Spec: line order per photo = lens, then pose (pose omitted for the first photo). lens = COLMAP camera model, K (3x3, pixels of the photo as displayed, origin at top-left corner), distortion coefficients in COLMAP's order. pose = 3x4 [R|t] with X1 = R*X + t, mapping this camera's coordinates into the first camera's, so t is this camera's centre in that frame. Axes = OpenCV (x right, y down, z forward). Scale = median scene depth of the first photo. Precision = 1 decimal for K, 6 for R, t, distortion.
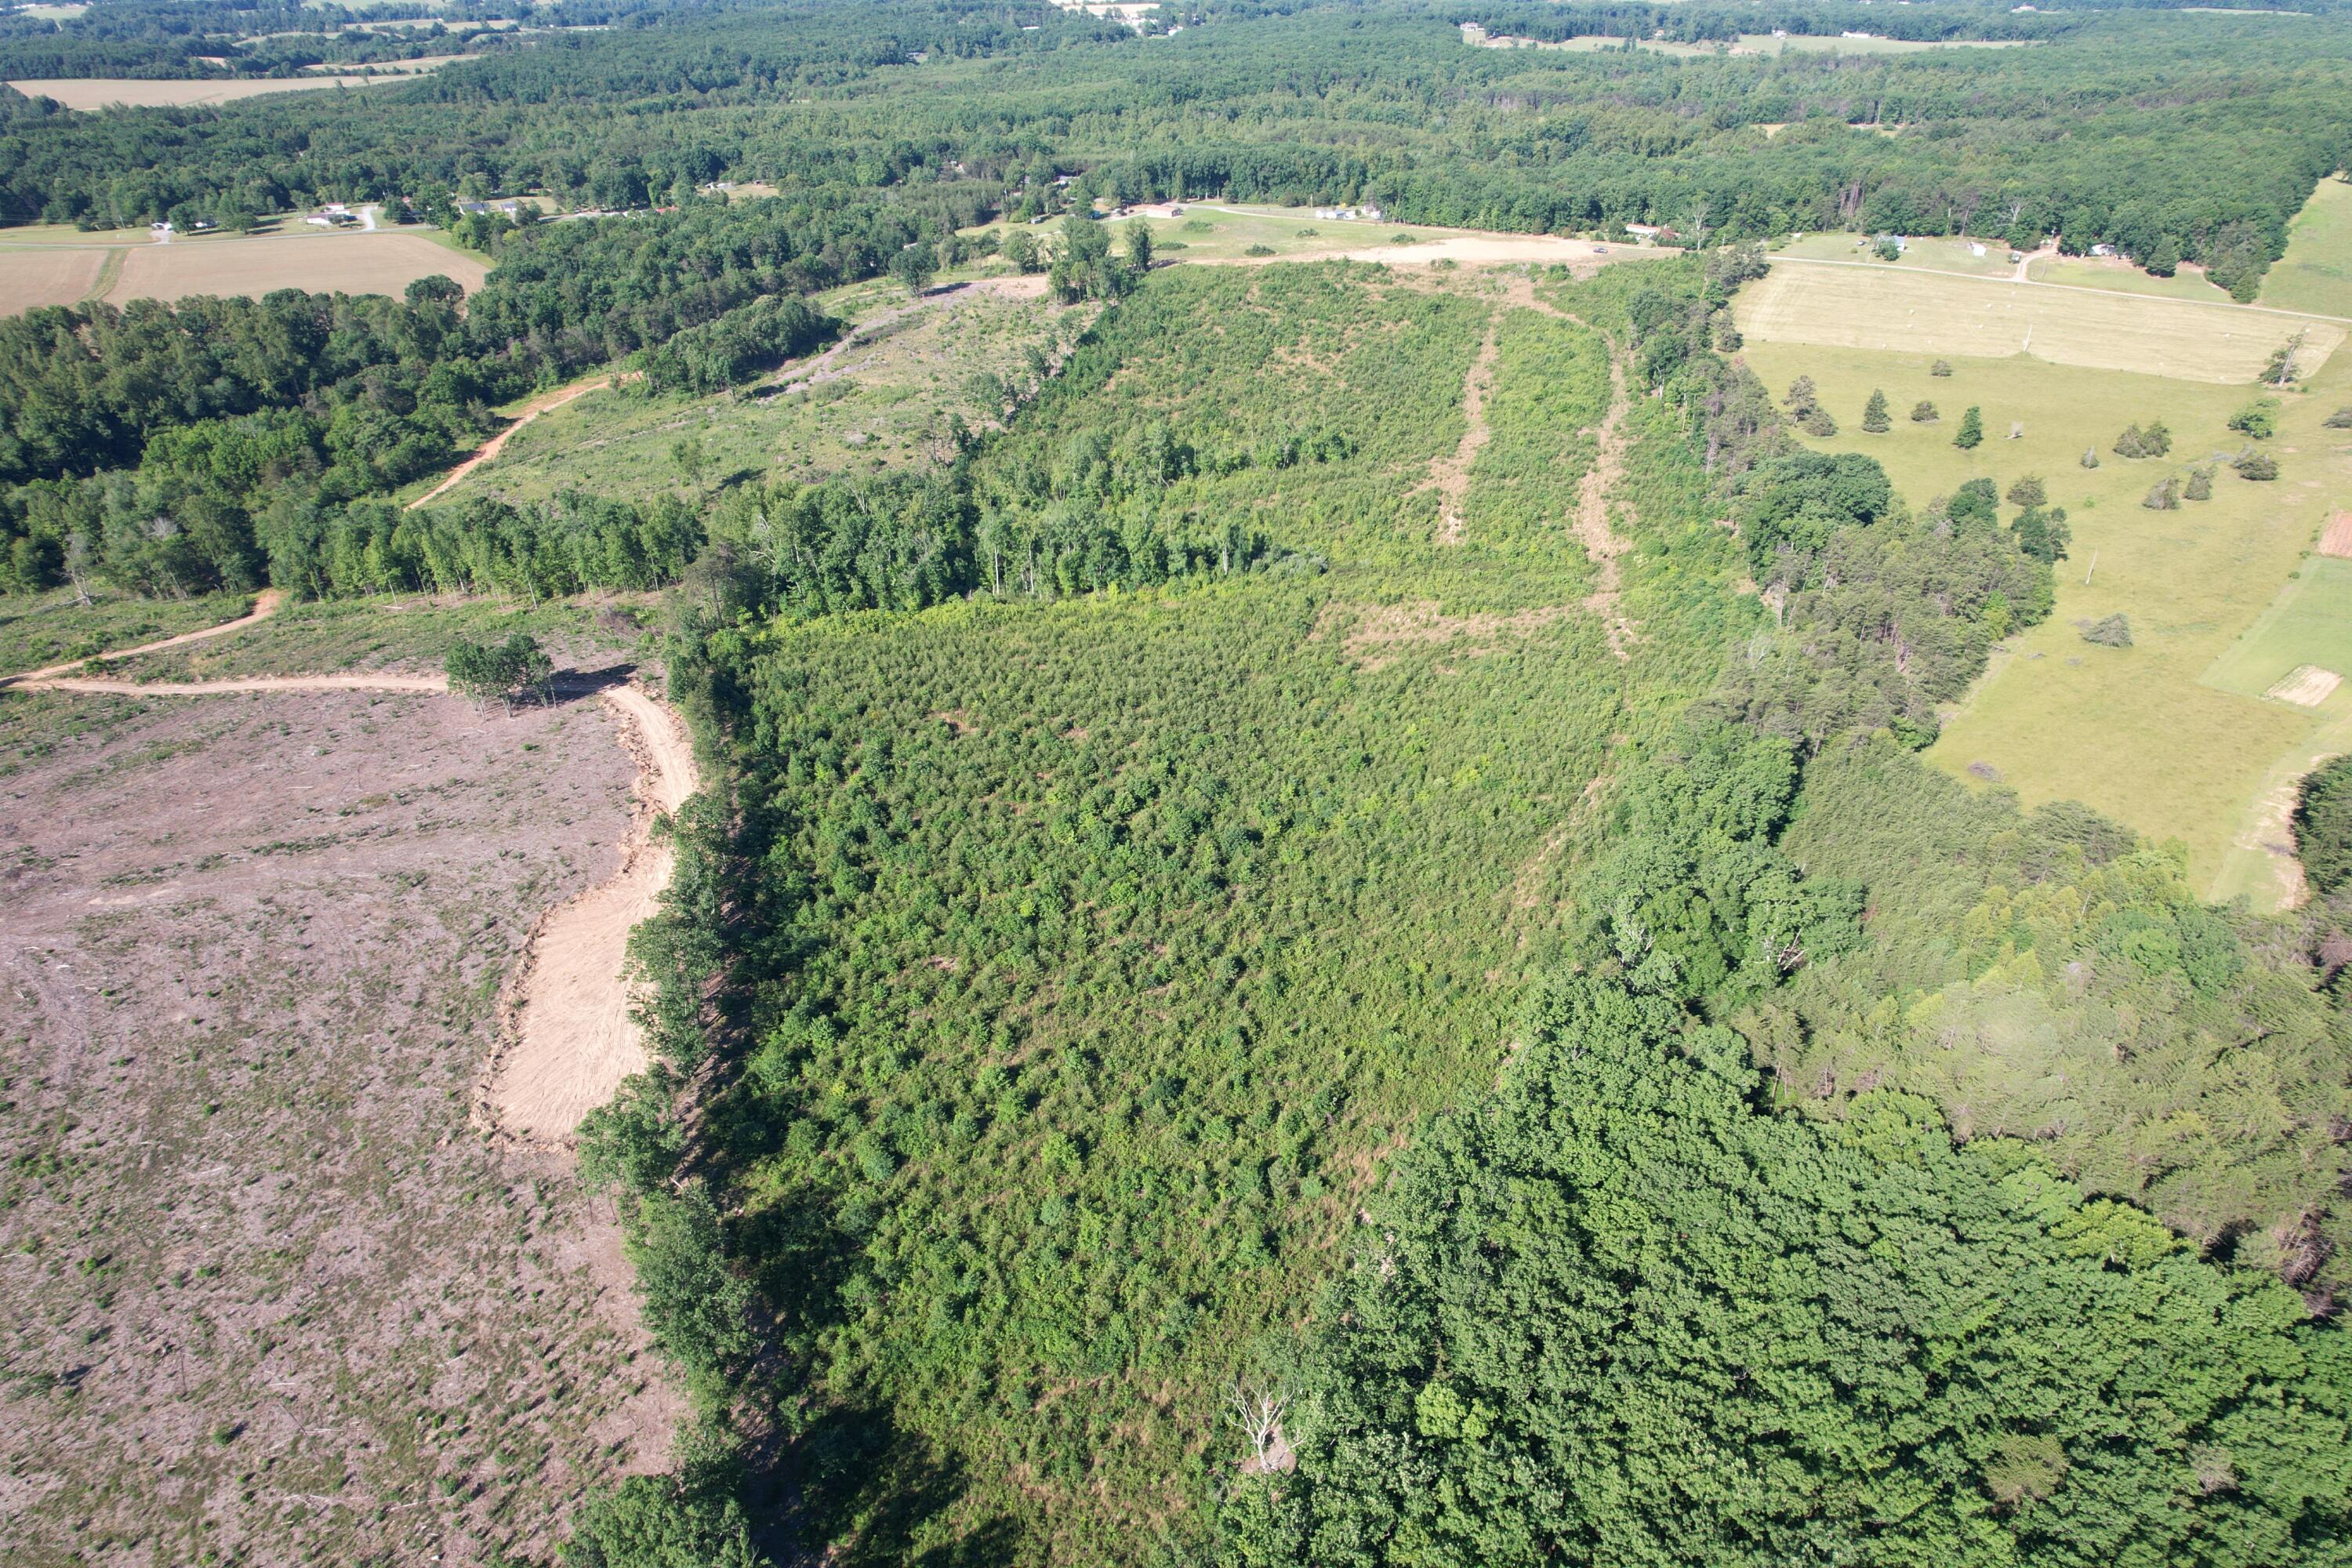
lens RADIAL K [[1521.1, 0, 1177.3], [0, 1521.1, 781.5], [0, 0, 1]] dist [-0.078258, 0.068339]
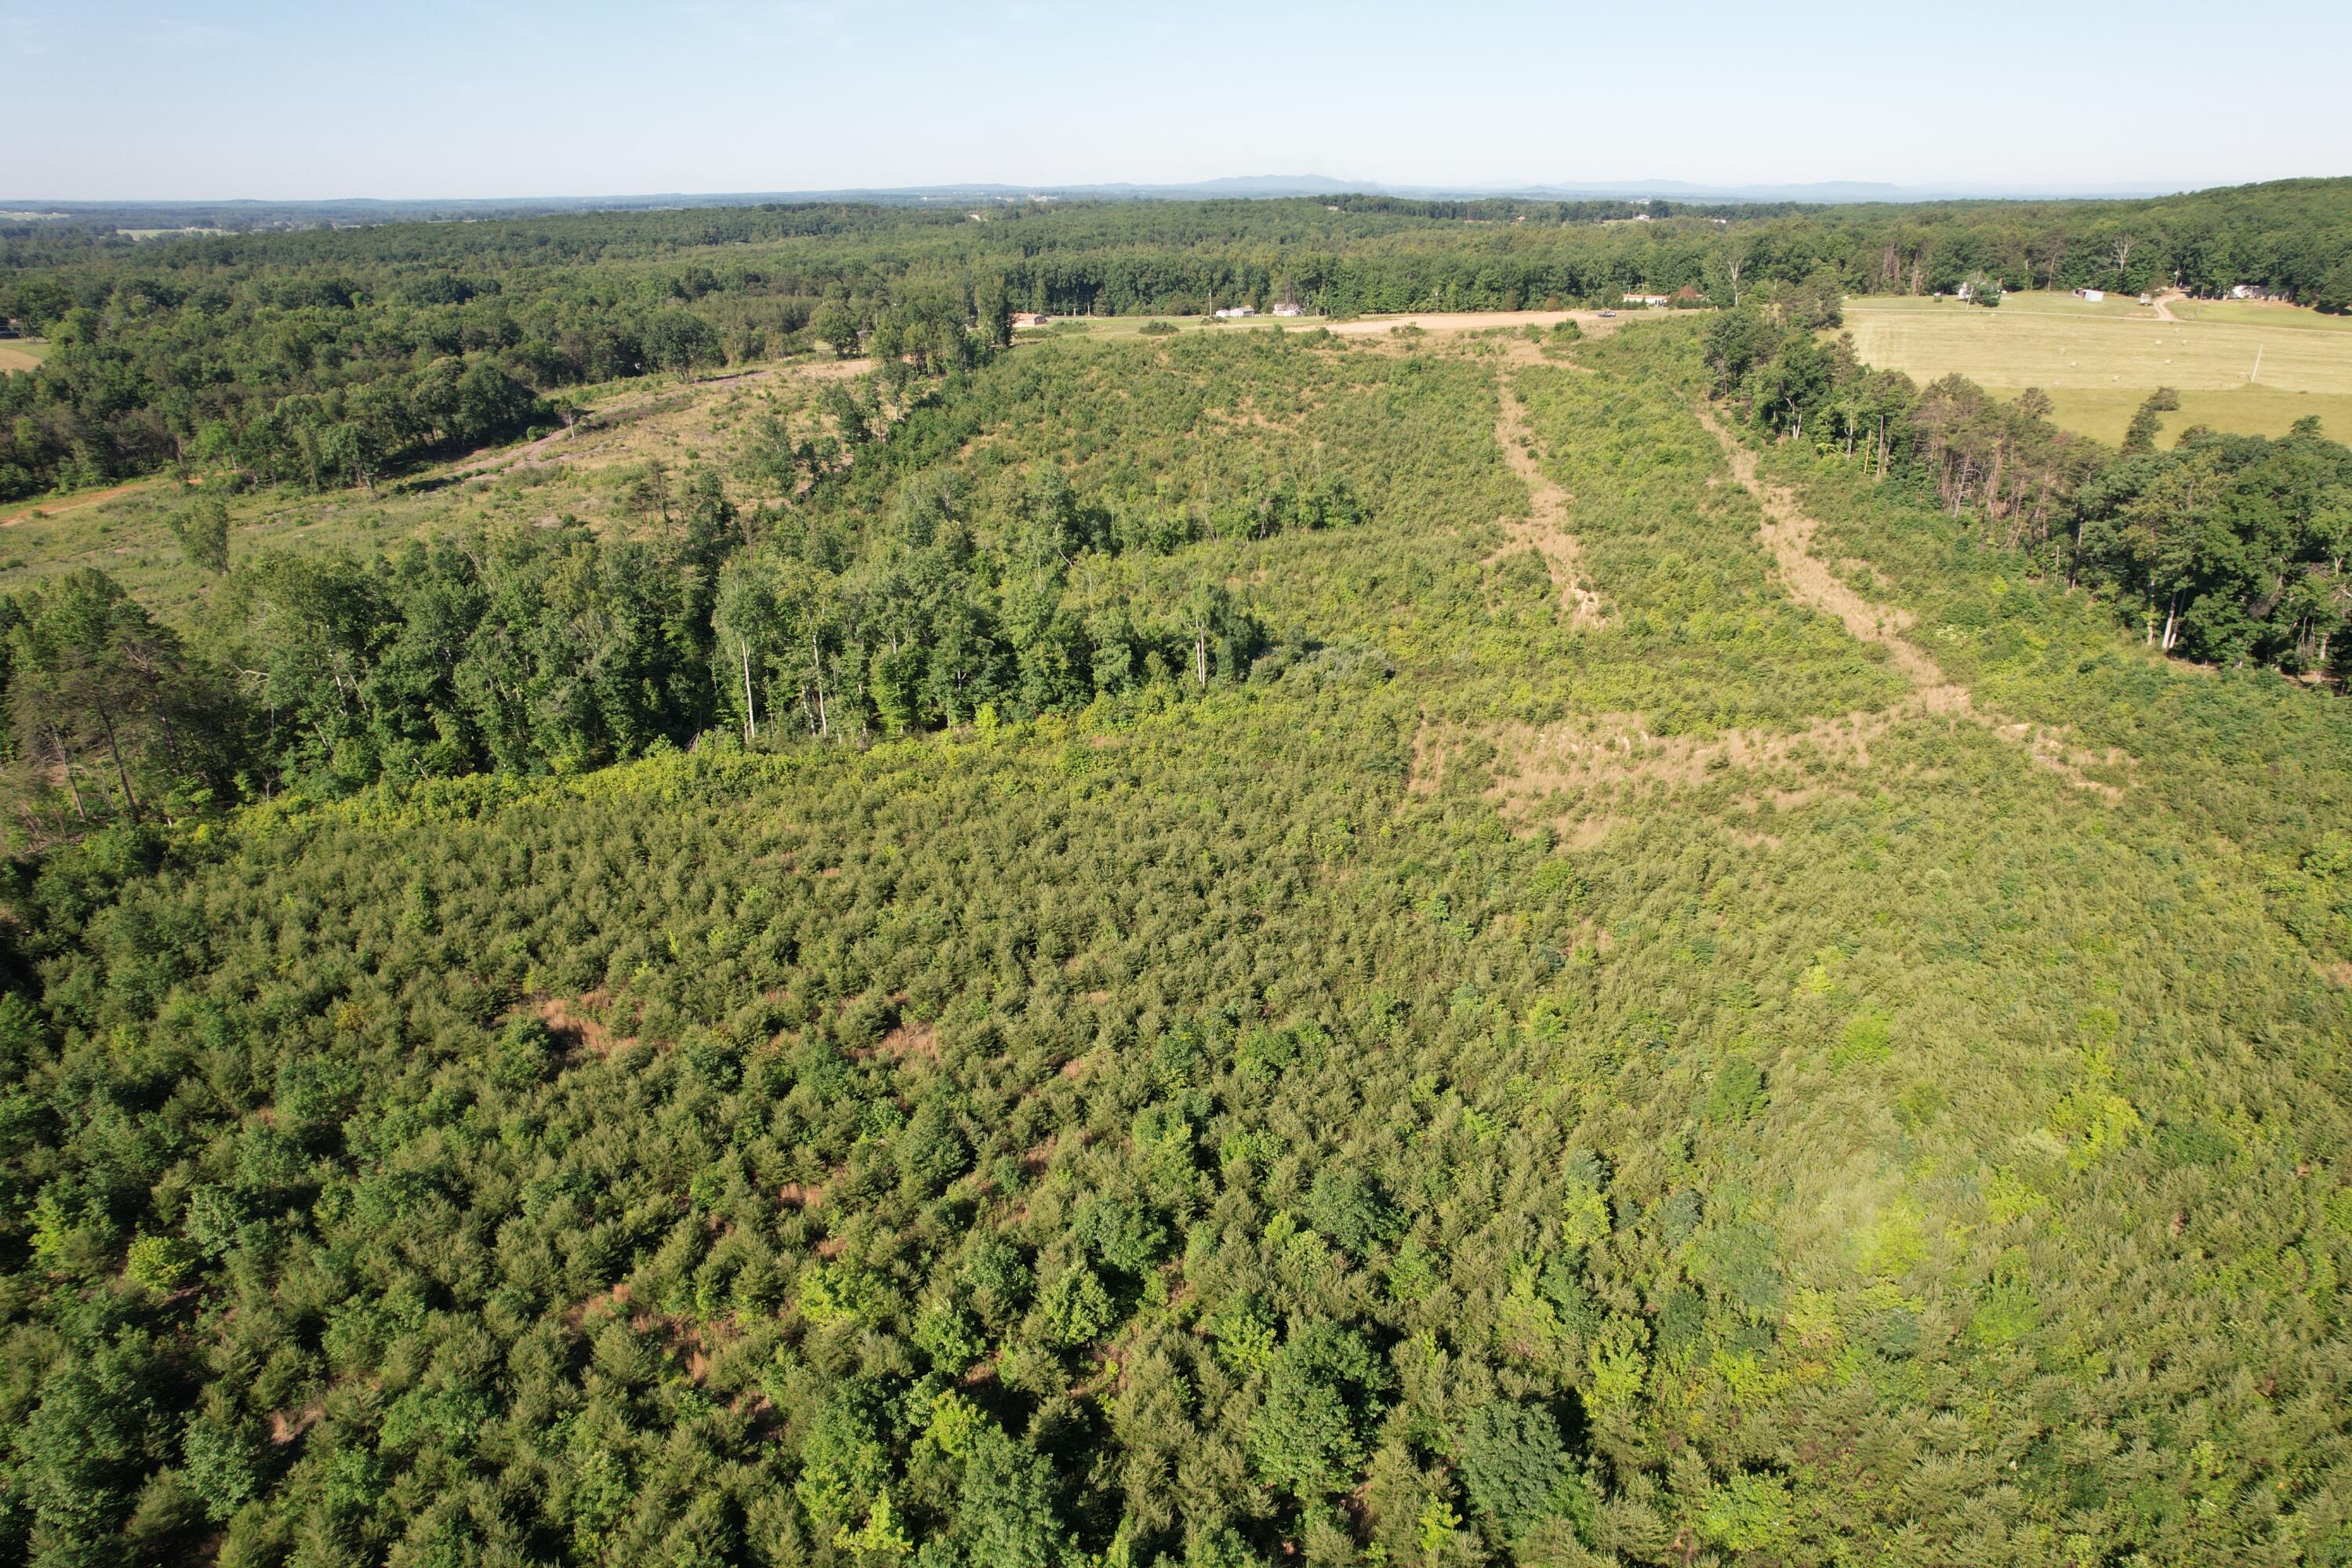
lens RADIAL K [[1521.1, 0, 1171.0], [0, 1521.1, 790.6], [0, 0, 1]] dist [-0.078258, 0.068339]
pose [[0.995173, -0.041286, 0.089029, -0.027395], [0.053816, 0.988215, -0.143297, -0.028793], [-0.082063, 0.147396, 0.985667, 0.508718]]
